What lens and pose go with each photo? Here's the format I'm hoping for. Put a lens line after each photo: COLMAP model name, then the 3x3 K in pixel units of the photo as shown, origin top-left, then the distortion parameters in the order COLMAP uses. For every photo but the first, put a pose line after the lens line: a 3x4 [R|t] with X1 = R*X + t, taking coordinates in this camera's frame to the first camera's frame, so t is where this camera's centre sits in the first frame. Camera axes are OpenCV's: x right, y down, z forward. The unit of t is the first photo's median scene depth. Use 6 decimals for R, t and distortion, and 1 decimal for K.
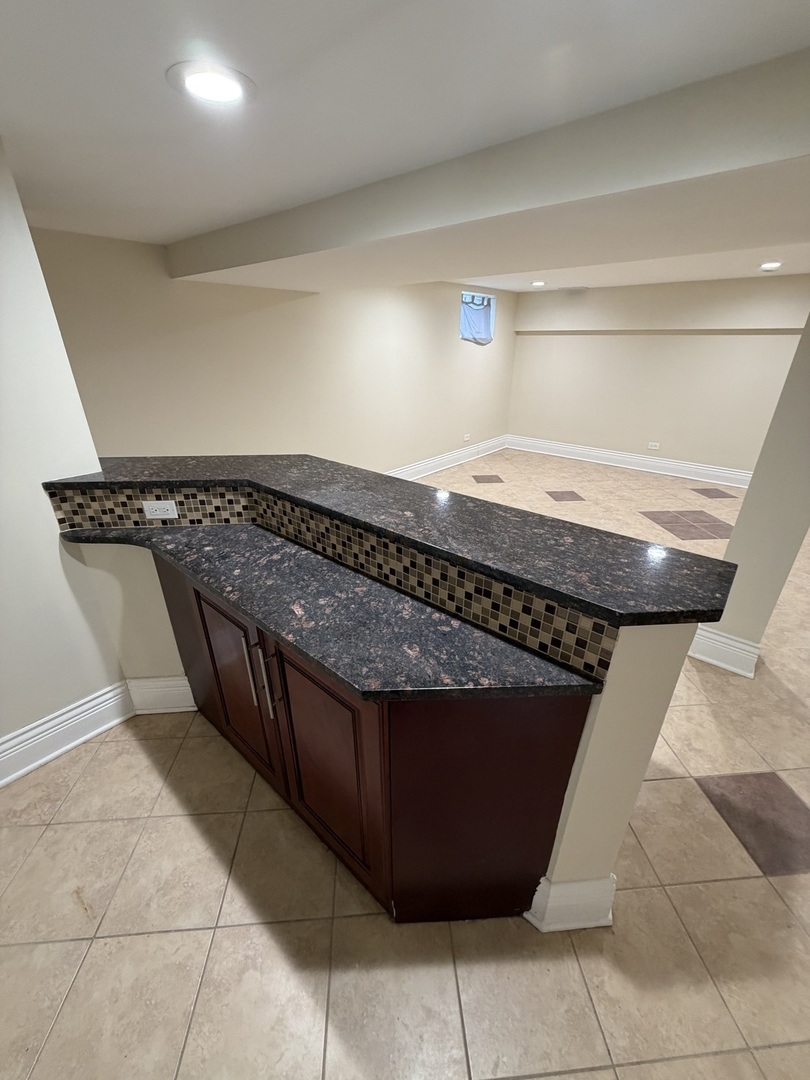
lens RADIAL K [[427.6, 0, 401.3], [0, 427.6, 539.1], [0, 0, 1]] dist [0.000390, -0.000149]
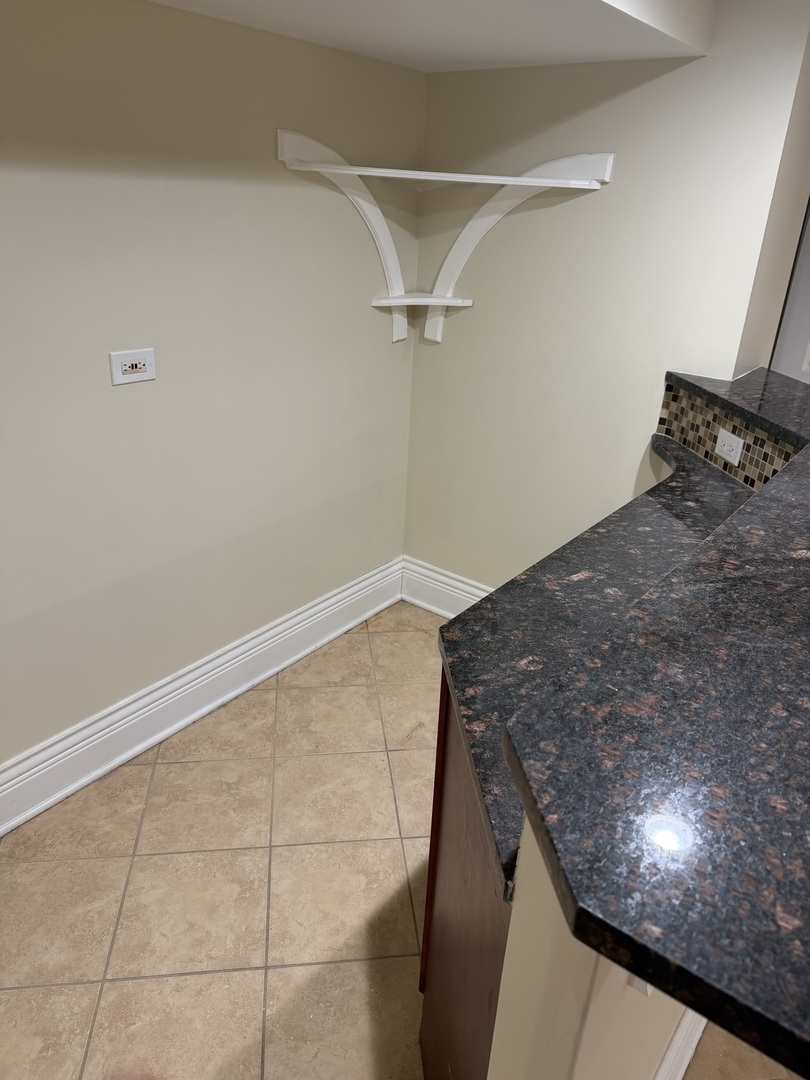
lens RADIAL K [[761.6, 0, 400.1], [0, 761.6, 541.4], [0, 0, 1]] dist [0.009561, -0.002208]
pose [[0.054022, 0.411433, -0.909838, 0.614250], [-0.457595, 0.820062, 0.343666, -0.126011], [0.887518, 0.397772, 0.232570, 0.296306]]
